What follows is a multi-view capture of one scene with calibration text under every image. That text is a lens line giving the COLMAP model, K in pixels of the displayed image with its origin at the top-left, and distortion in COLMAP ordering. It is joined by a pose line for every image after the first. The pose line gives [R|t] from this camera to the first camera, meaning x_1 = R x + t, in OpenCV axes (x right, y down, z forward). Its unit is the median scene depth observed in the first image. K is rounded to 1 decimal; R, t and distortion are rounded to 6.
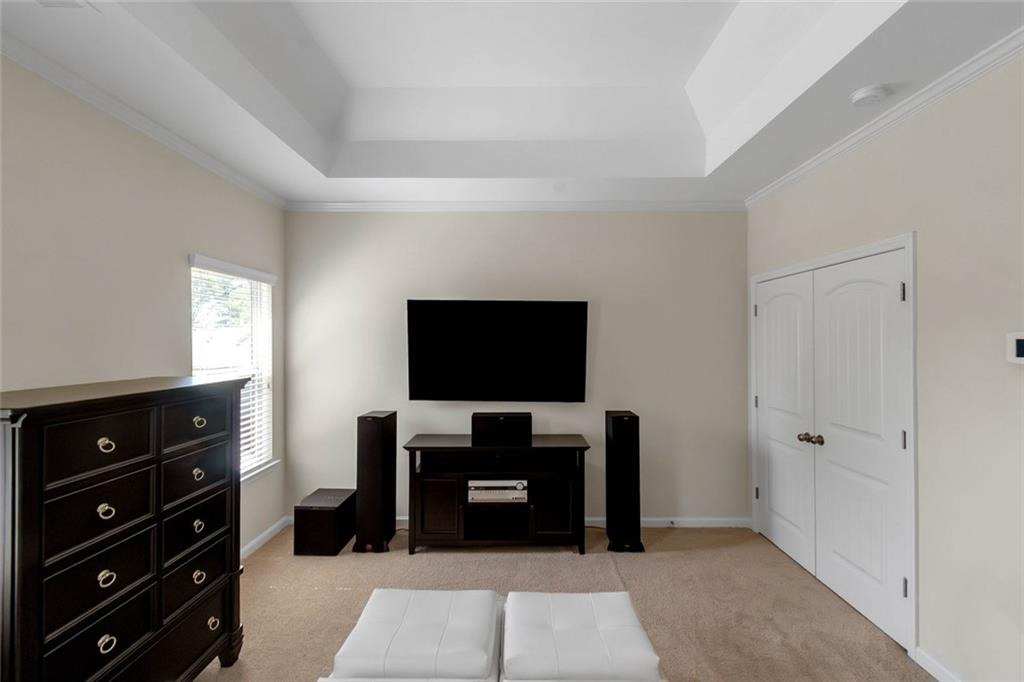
lens RADIAL K [[453.7, 0, 514.6], [0, 453.7, 339.7], [0, 0, 1]] dist [0.001662, -0.000049]
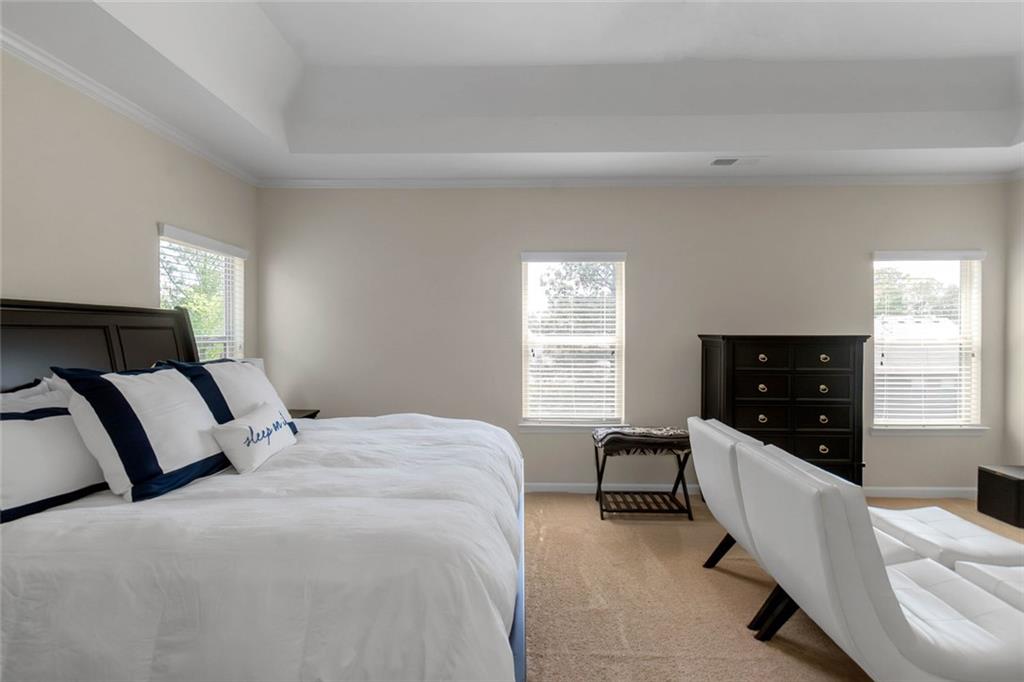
lens RADIAL K [[464.4, 0, 513.7], [0, 464.4, 337.5], [0, 0, 1]] dist [0.004110, 0.000329]
pose [[-0.015431, 0.014404, -0.999777, 0.599112], [0.001120, 0.999896, 0.014389, 0.044417], [0.999880, -0.000898, -0.015446, -0.077386]]
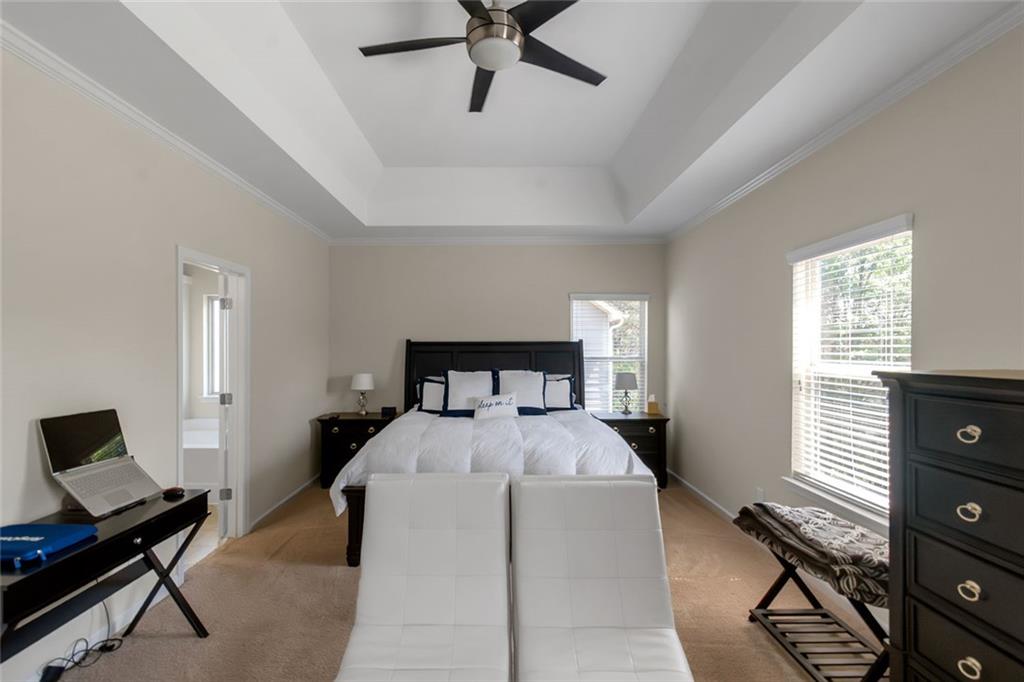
lens RADIAL K [[467.6, 0, 499.2], [0, 467.6, 355.0], [0, 0, 1]] dist [-0.008935, -0.000700]
pose [[-0.999984, 0.004353, -0.003651, -0.022812], [0.004327, 0.999964, 0.007234, 0.035305], [0.003682, 0.007218, -0.999967, 0.829555]]
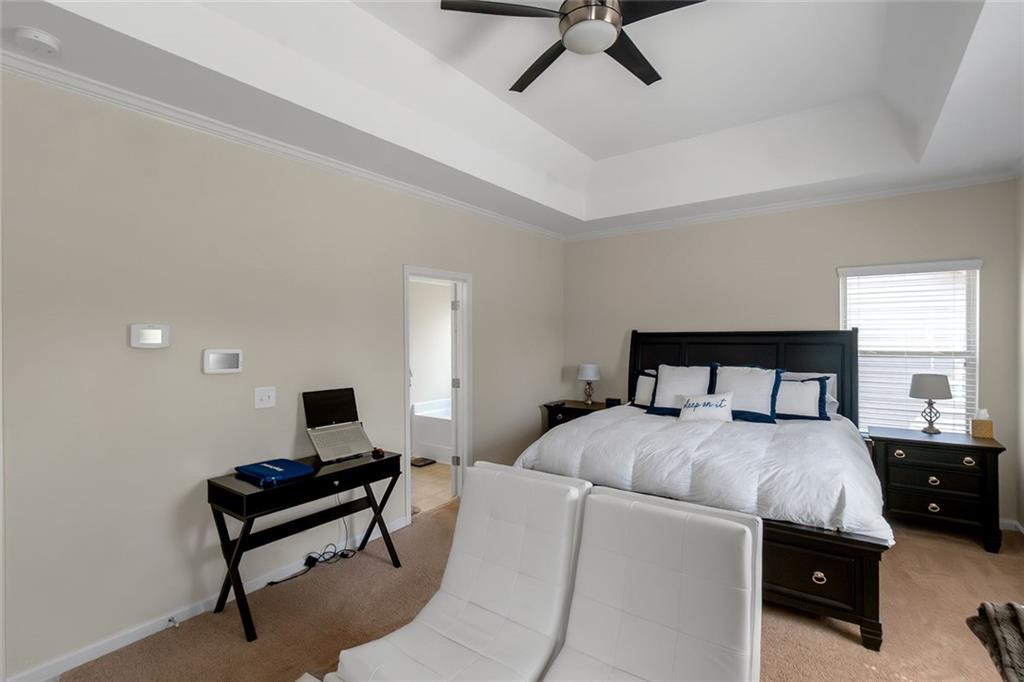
lens RADIAL K [[475.5, 0, 507.0], [0, 475.5, 341.6], [0, 0, 1]] dist [0.001297, -0.000117]
pose [[-0.807868, 0.001362, 0.589362, -0.301214], [0.007062, 0.999948, 0.007369, 0.015829], [-0.589321, 0.010115, -0.807836, 0.754738]]
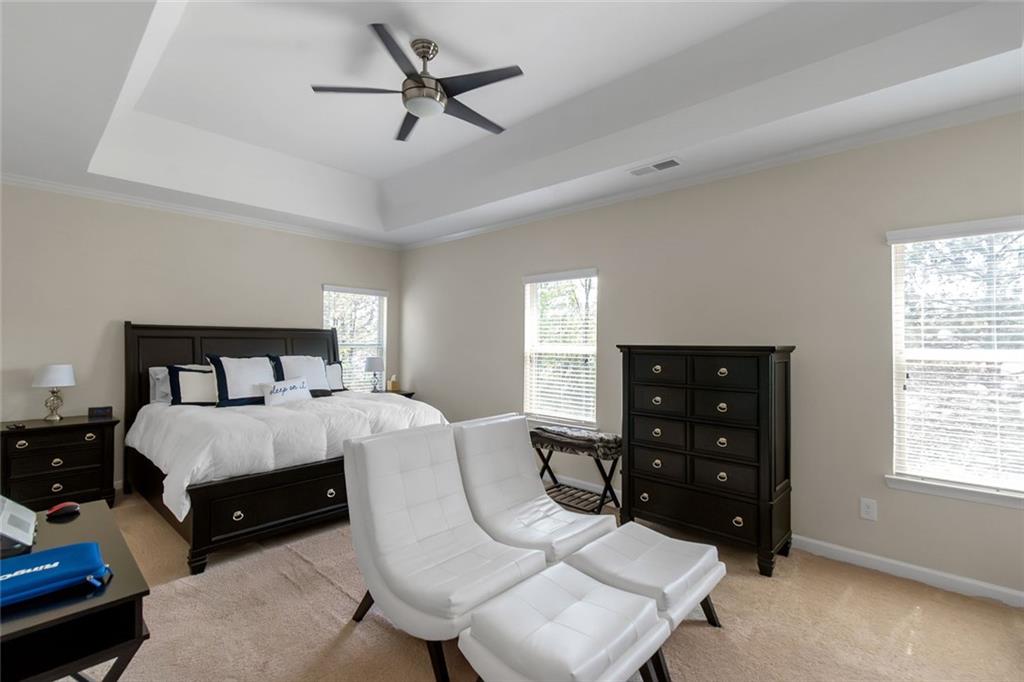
lens RADIAL K [[464.4, 0, 513.7], [0, 464.4, 337.5], [0, 0, 1]] dist [0.004110, 0.000329]
pose [[-0.676742, -0.007424, -0.736183, 0.498905], [-0.000869, 0.999957, -0.009285, 0.047271], [0.736219, -0.005644, -0.676719, 0.885318]]
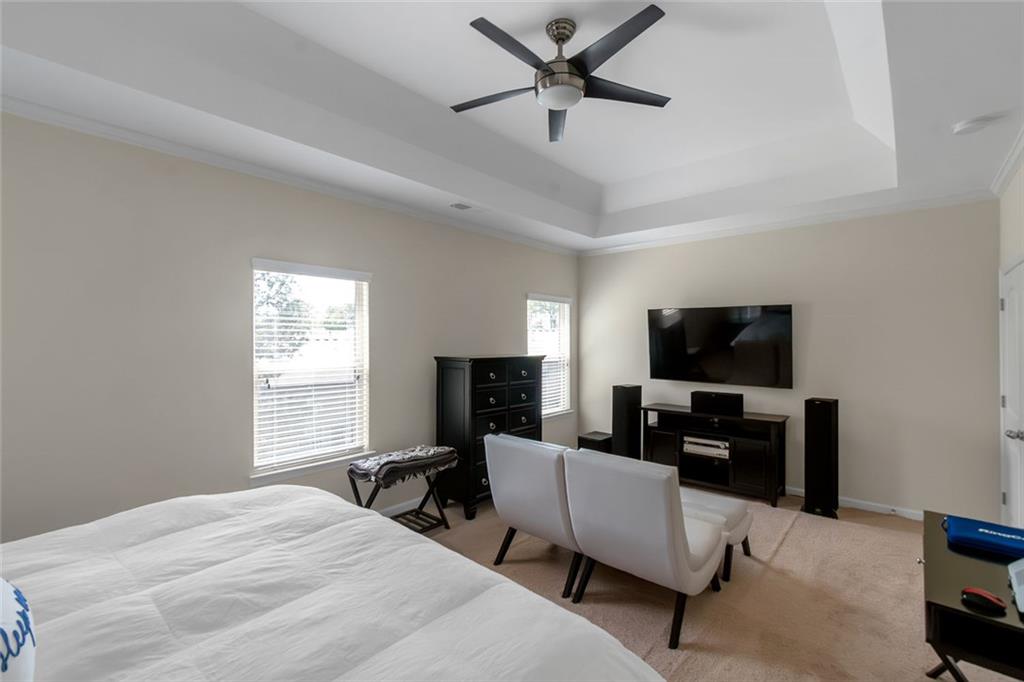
lens RADIAL K [[449.4, 0, 509.9], [0, 449.4, 338.4], [0, 0, 1]] dist [0.001826, 0.000066]
pose [[0.752648, -0.001358, -0.658422, 0.403034], [-0.001076, 0.999994, -0.003292, 0.010589], [0.658422, 0.003186, 0.752642, -0.402882]]
